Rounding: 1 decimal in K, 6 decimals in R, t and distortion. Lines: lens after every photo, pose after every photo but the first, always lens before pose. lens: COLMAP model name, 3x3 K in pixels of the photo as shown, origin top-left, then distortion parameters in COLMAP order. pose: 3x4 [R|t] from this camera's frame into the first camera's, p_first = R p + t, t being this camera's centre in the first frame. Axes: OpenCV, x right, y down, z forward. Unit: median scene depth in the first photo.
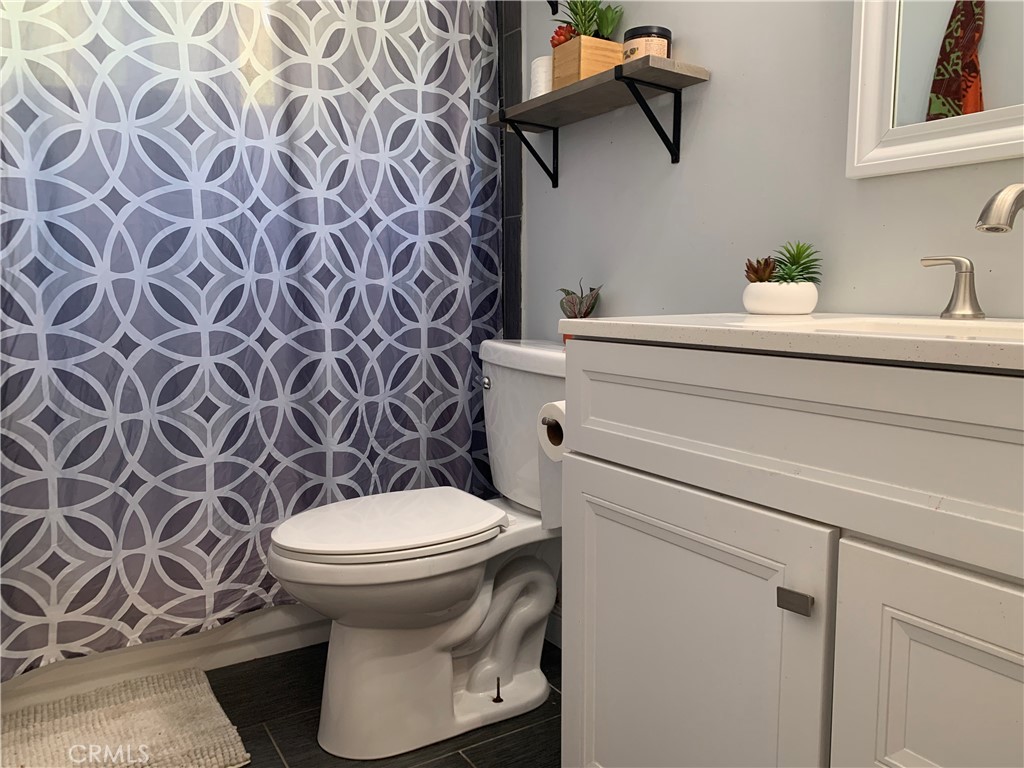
lens RADIAL K [[780.7, 0, 513.3], [0, 780.7, 386.2], [0, 0, 1]] dist [0.008242, -0.005736]
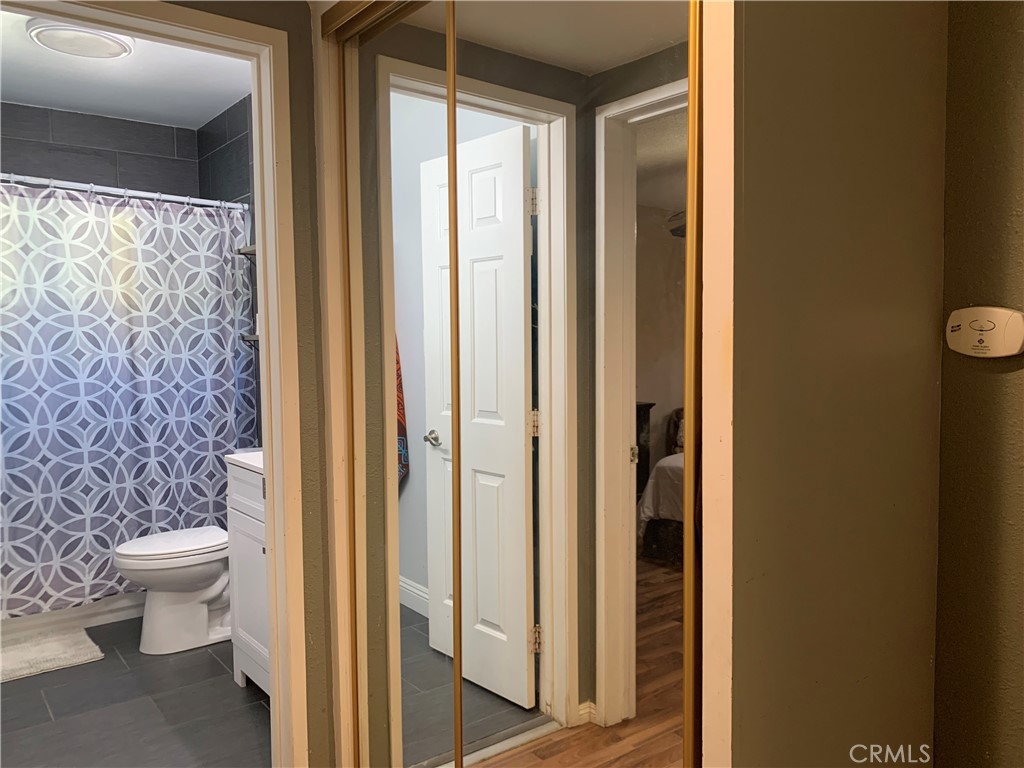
lens RADIAL K [[780.7, 0, 511.8], [0, 780.7, 380.9], [0, 0, 1]] dist [0.008242, -0.005736]
pose [[0.995286, -0.020310, 0.094828, 0.486461], [0.027037, 0.997167, -0.070194, -0.075954], [-0.093133, 0.072427, 0.993016, -1.063056]]
